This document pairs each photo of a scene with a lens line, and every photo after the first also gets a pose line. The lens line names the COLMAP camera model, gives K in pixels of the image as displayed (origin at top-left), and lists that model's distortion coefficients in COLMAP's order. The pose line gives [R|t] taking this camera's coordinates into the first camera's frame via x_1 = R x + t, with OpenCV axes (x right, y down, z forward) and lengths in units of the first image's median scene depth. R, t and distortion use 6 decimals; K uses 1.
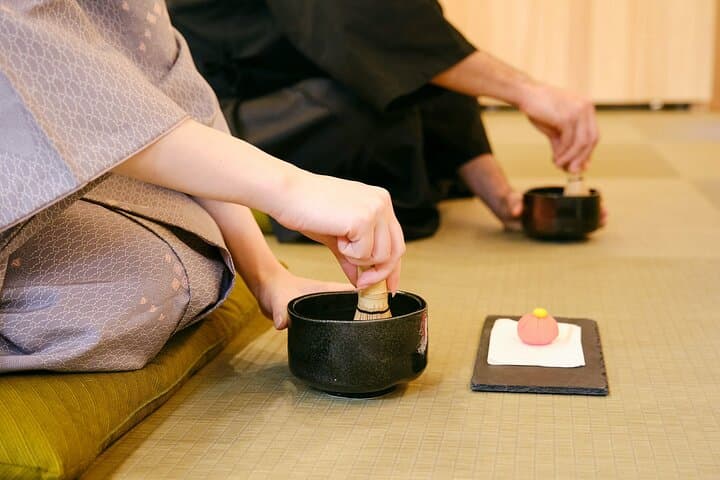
lens RADIAL K [[1113.4, 0, 360.0], [0, 1113.4, 240.0], [0, 0, 1]] dist [-0.022816, 0.029626]
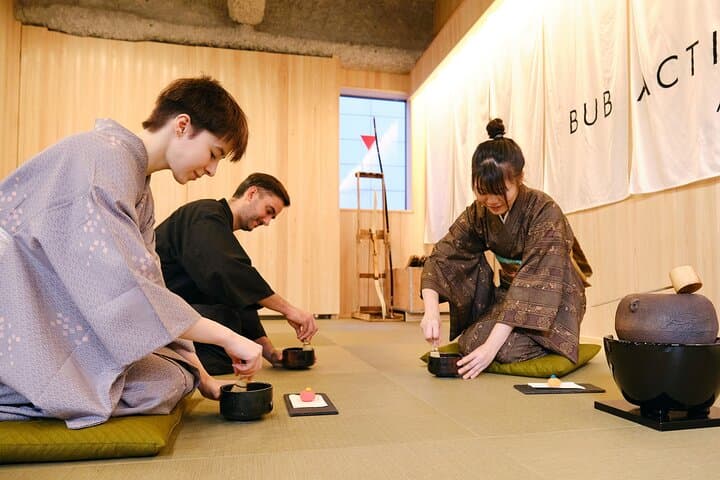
lens RADIAL K [[1113.4, 0, 360.0], [0, 1113.4, 240.0], [0, 0, 1]] dist [-0.022816, 0.029626]
pose [[0.907243, 0.038239, 0.418866, -0.899229], [0.038644, 0.984068, -0.173540, 0.182721], [-0.418829, 0.173629, 0.891311, -1.602227]]
